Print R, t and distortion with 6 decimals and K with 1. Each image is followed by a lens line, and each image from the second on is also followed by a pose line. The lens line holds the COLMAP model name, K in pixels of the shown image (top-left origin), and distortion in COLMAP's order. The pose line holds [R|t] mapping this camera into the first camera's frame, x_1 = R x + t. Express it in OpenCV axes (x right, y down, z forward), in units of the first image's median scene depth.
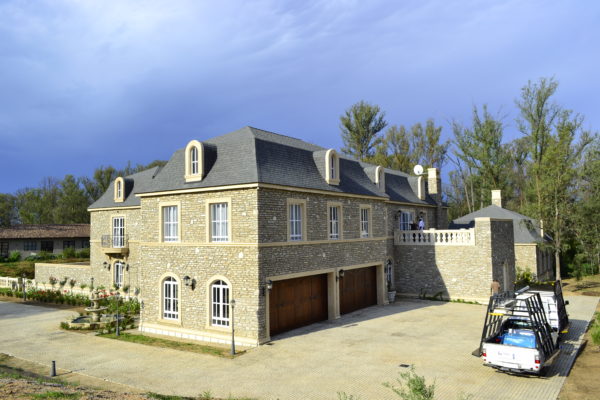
lens RADIAL K [[481.2, 0, 299.7], [0, 481.2, 199.1], [0, 0, 1]] dist [-0.004743, 0.004586]
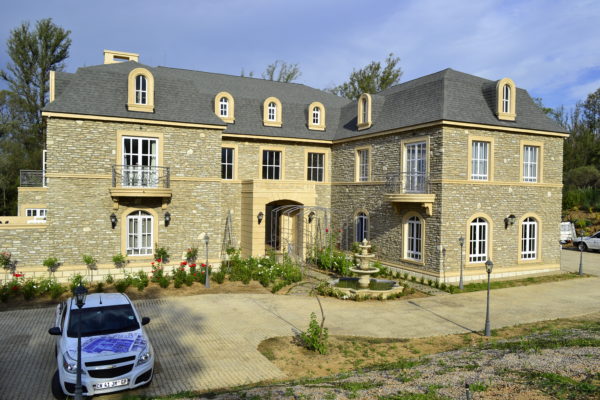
lens RADIAL K [[481.2, 0, 296.1], [0, 481.2, 198.9], [0, 0, 1]] dist [-0.004743, 0.004586]
pose [[0.491893, 0.013540, 0.870550, -1.258716], [-0.080726, 0.996281, 0.030118, 0.126427], [-0.866905, -0.085091, 0.491157, 0.855623]]
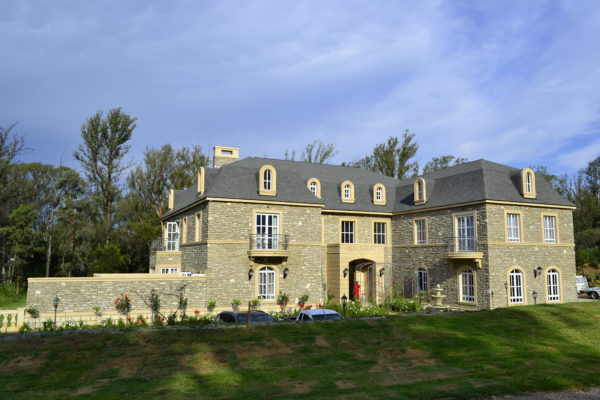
lens RADIAL K [[481.2, 0, 296.0], [0, 481.2, 199.3], [0, 0, 1]] dist [-0.004743, 0.004586]
pose [[0.502291, 0.123588, 0.855821, -1.676108], [-0.070140, 0.992295, -0.102130, 0.148738], [-0.861849, -0.008729, 0.507089, 0.859881]]
